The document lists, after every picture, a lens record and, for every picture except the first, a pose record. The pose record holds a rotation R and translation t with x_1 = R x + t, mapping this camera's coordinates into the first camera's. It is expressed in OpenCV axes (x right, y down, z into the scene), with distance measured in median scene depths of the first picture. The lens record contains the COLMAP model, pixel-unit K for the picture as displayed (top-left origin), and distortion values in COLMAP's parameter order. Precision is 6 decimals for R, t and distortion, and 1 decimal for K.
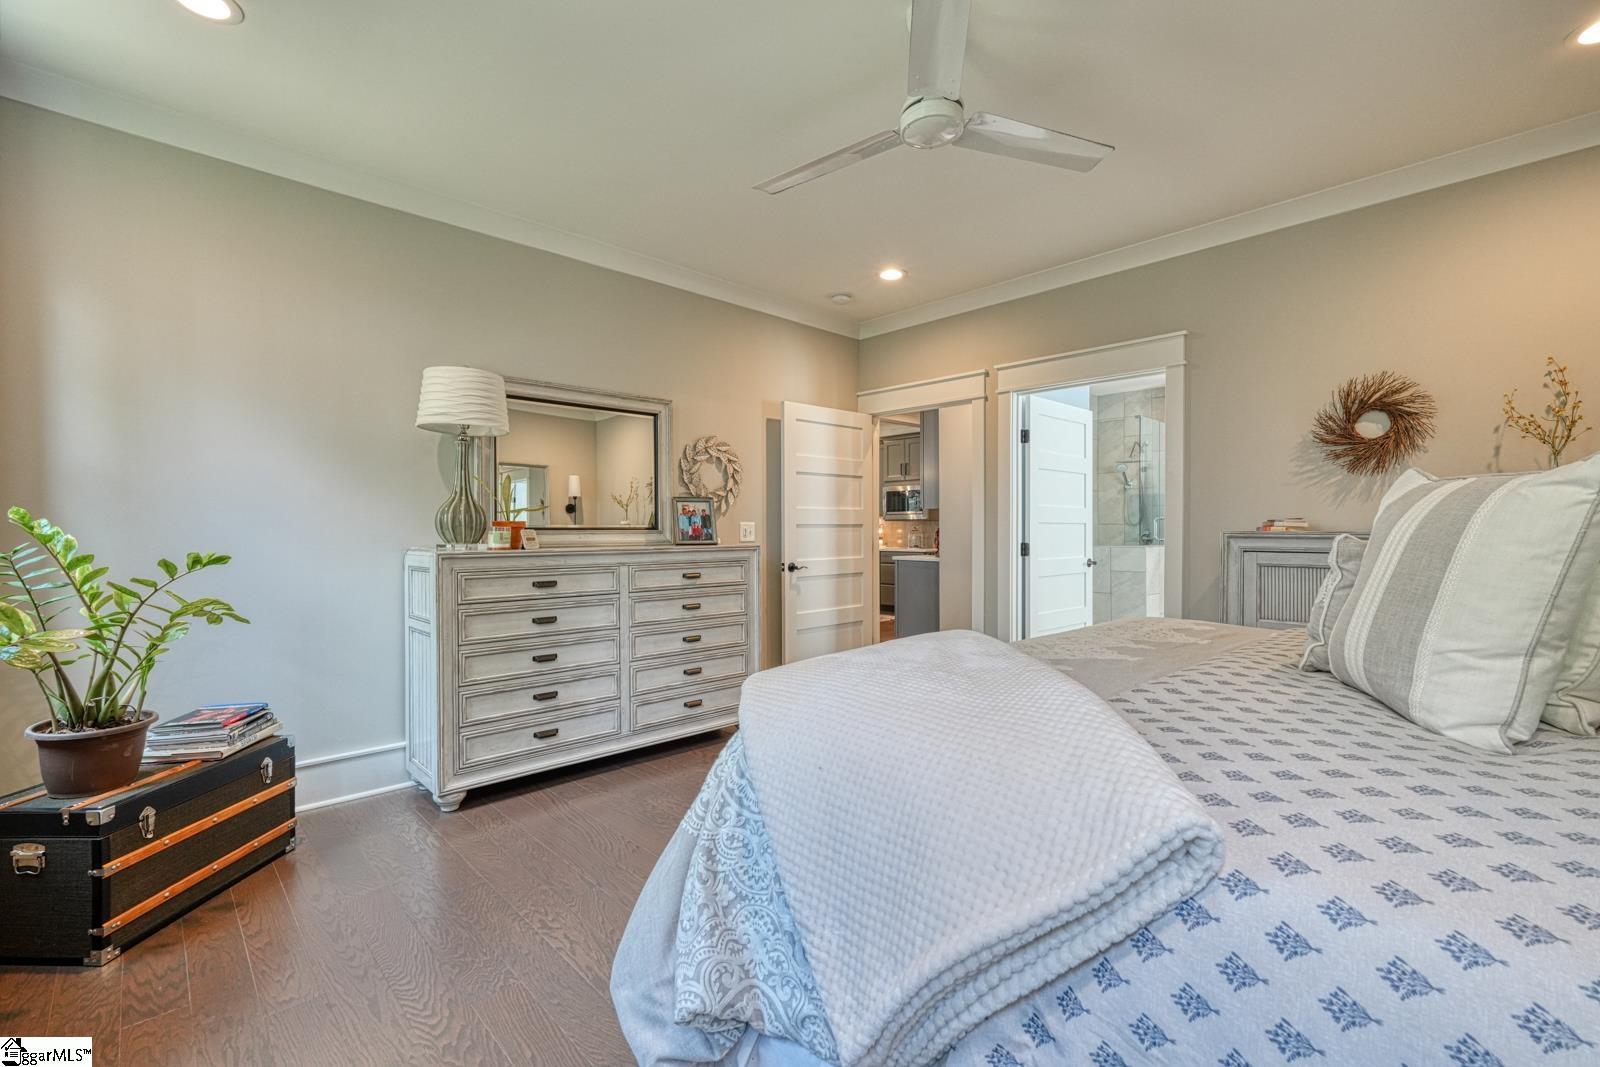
lens RADIAL K [[708.5, 0, 802.1], [0, 708.5, 534.1], [0, 0, 1]] dist [0.000560, 0.000670]
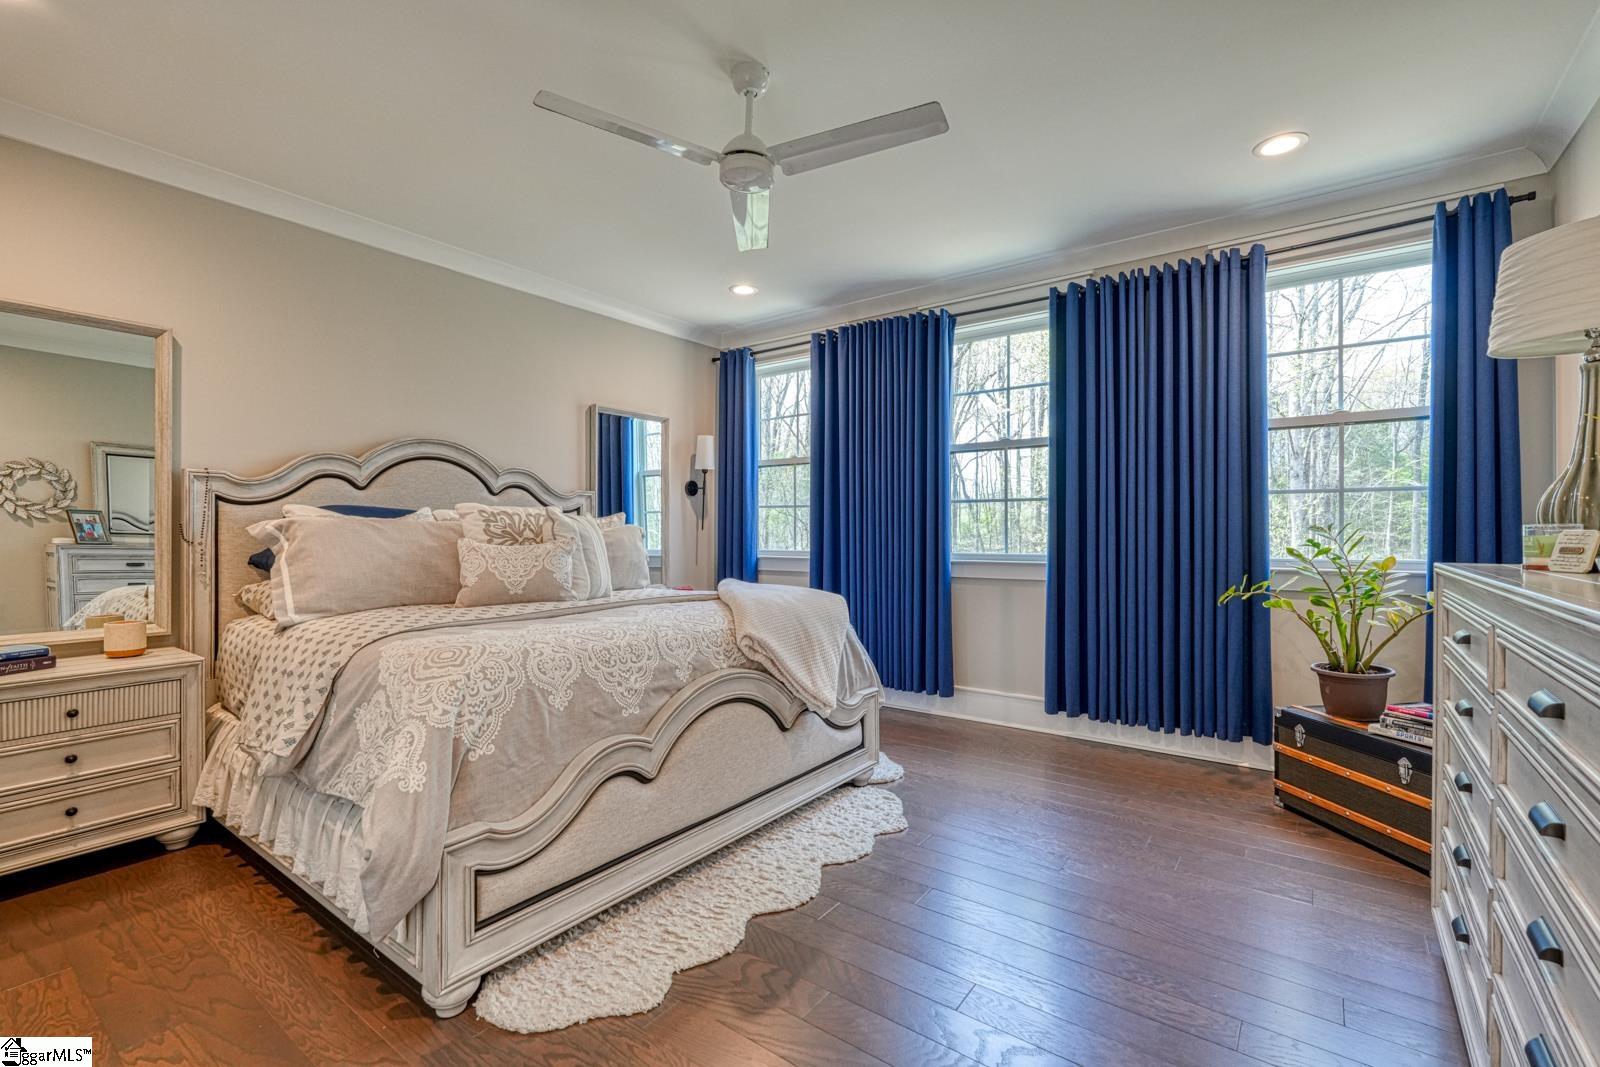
lens RADIAL K [[708.5, 0, 798.6], [0, 708.5, 533.9], [0, 0, 1]] dist [0.000560, 0.000670]
pose [[-0.988058, 0.002107, -0.154067, 0.269376], [0.001433, 0.999989, 0.004487, -0.010350], [0.154074, 0.004213, -0.988050, 2.004004]]
